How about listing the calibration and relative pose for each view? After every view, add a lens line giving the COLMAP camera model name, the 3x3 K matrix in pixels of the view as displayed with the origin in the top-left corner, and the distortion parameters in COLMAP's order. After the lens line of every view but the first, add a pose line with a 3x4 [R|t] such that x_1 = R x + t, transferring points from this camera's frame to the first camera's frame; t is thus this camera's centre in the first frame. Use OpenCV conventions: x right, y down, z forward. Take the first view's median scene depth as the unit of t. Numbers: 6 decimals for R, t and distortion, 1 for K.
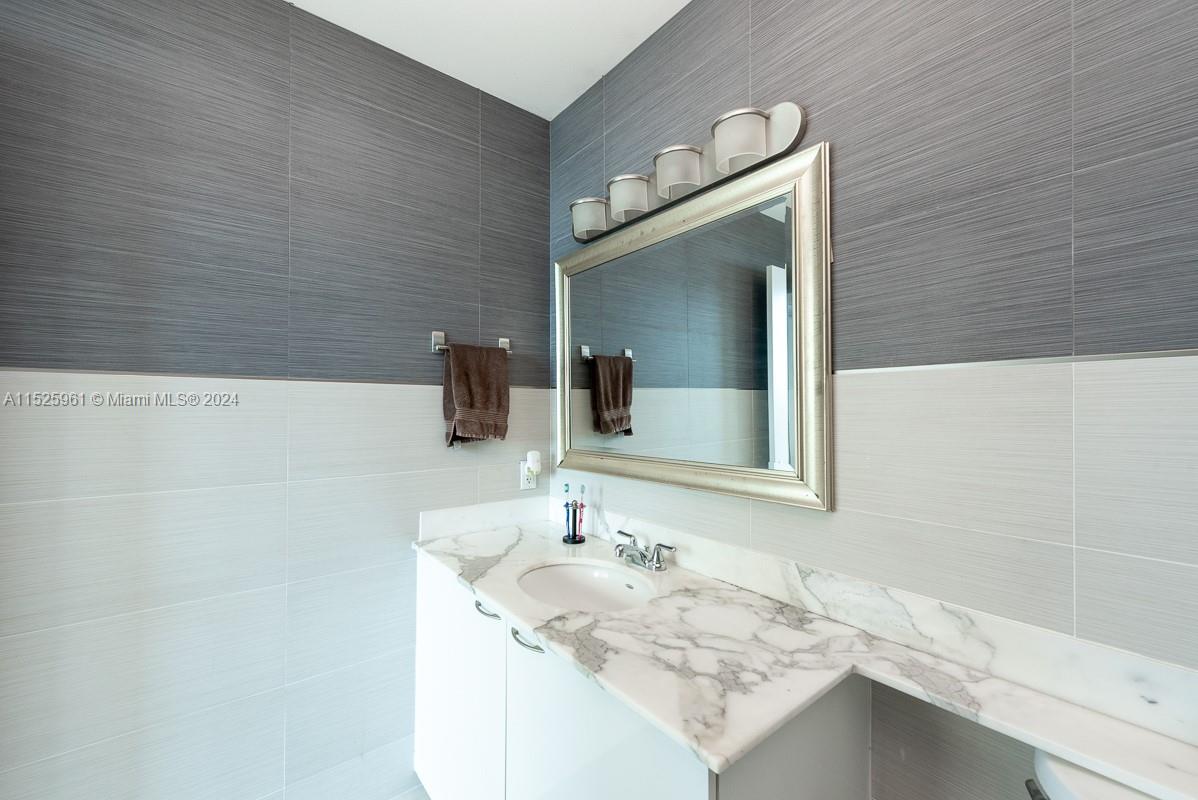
lens RADIAL K [[466.7, 0, 603.5], [0, 466.7, 404.8], [0, 0, 1]] dist [0.002919, -0.000358]
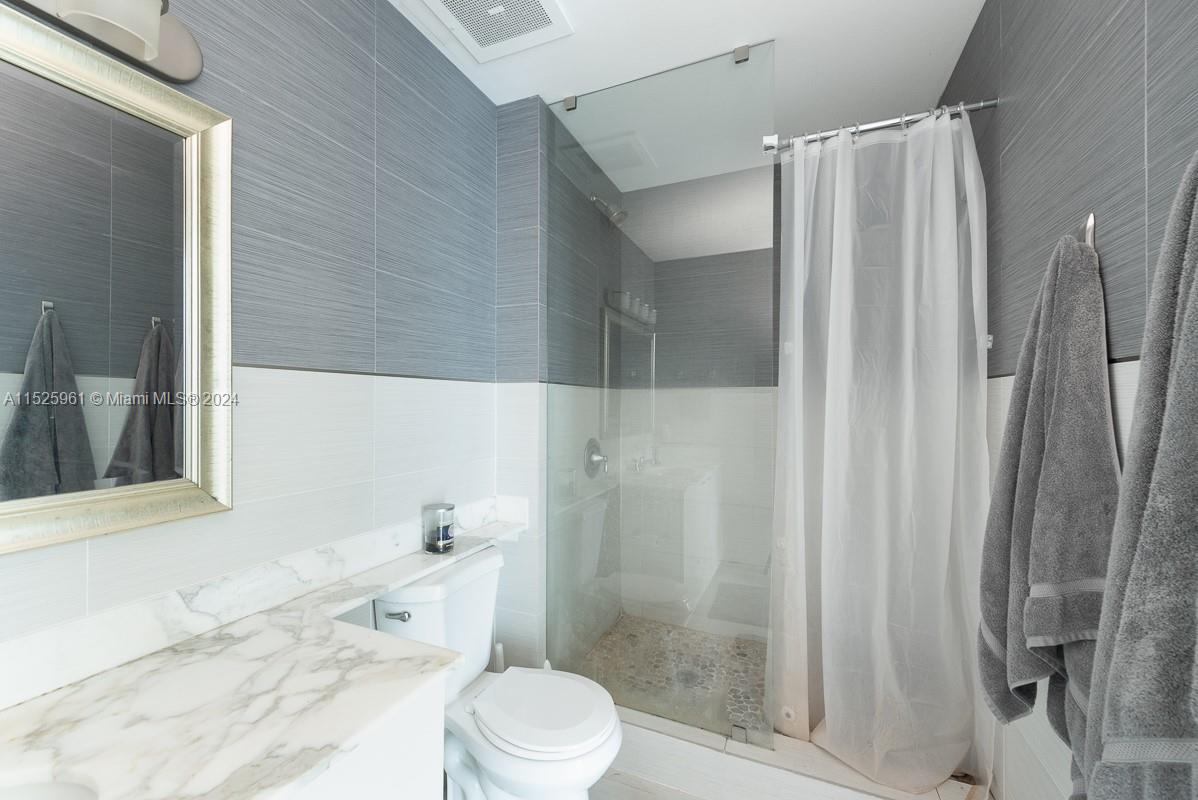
lens RADIAL K [[466.7, 0, 602.7], [0, 466.7, 400.7], [0, 0, 1]] dist [0.002919, -0.000358]
pose [[-0.462035, 0.003081, 0.886856, -0.795442], [-0.004978, 0.999969, -0.006068, 0.008719], [-0.886848, -0.007218, -0.462005, 0.864527]]
